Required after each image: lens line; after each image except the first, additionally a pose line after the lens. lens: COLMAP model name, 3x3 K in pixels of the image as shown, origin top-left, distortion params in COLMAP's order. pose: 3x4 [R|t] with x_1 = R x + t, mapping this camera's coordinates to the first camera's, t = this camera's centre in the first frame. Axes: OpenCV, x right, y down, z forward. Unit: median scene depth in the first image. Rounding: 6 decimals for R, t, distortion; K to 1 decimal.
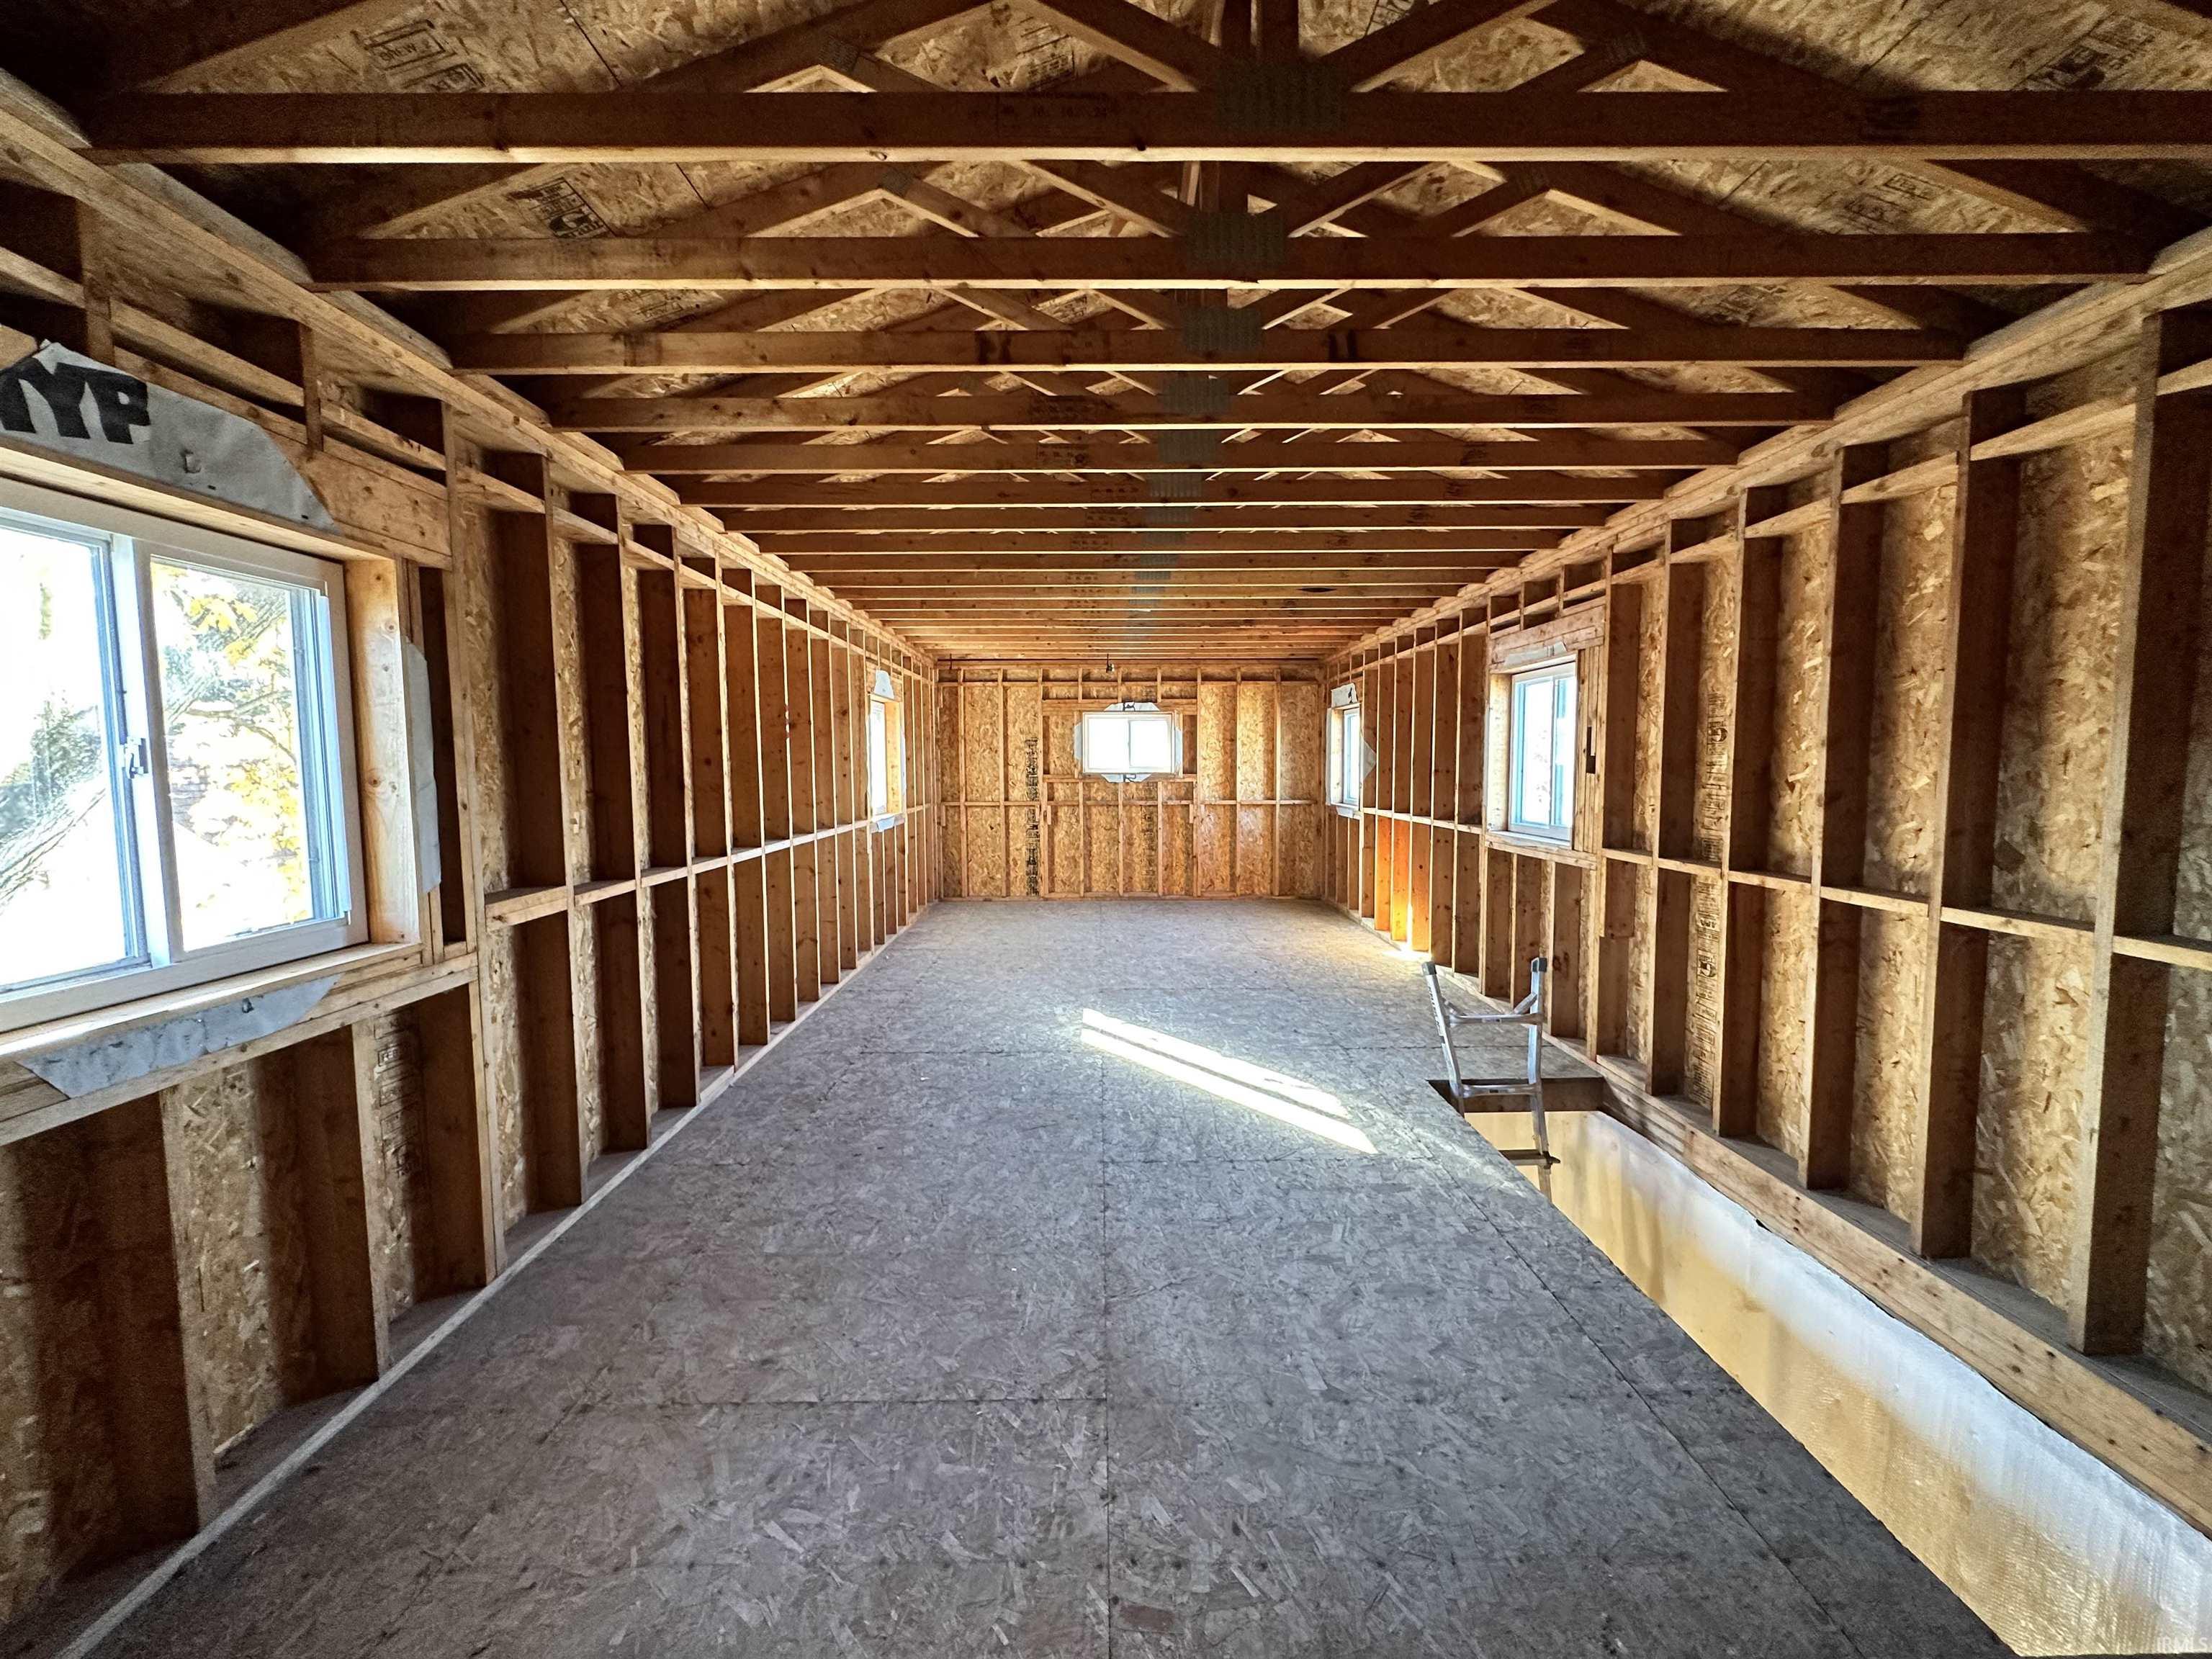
lens RADIAL K [[882.5, 0, 1104.4], [0, 882.5, 828.3], [0, 0, 1]] dist [-0.004426, 0.000741]
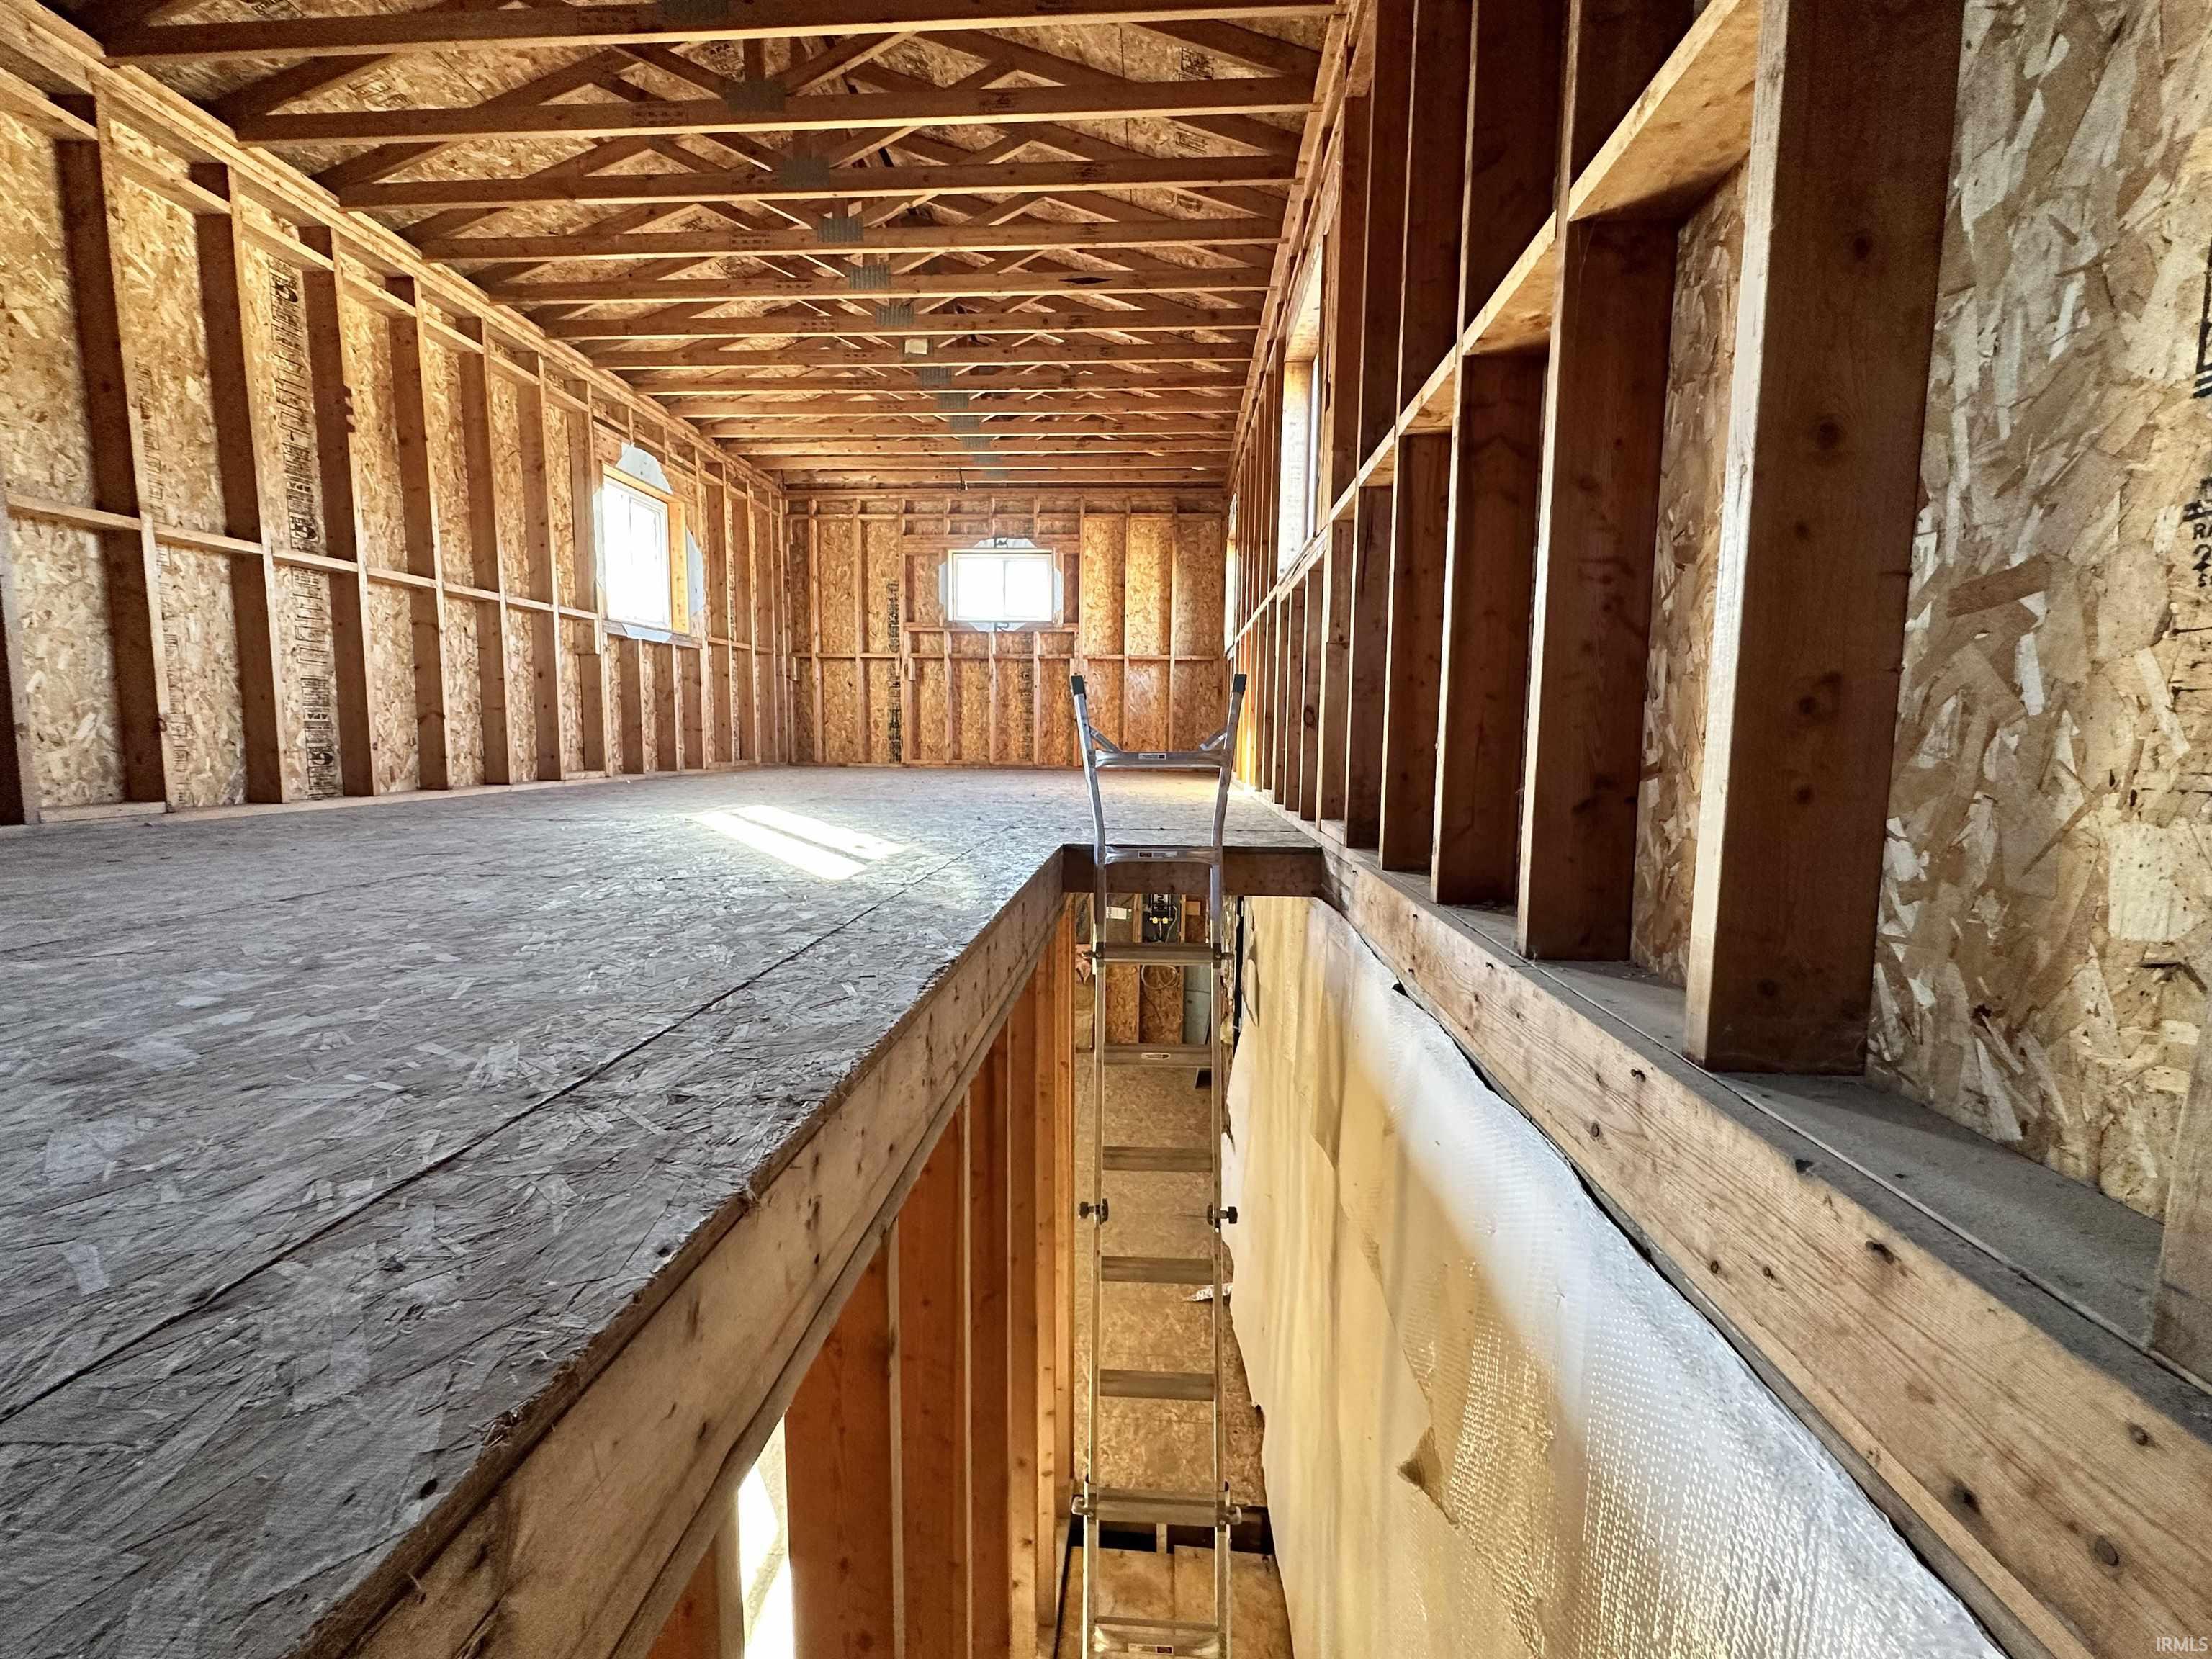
lens RADIAL K [[882.5, 0, 1104.9], [0, 882.5, 829.3], [0, 0, 1]] dist [-0.004426, 0.000741]
pose [[0.997074, 0.025588, -0.072036, 0.402739], [-0.023168, 0.999145, 0.034237, 0.224077], [0.072850, -0.032468, 0.996814, 0.273146]]
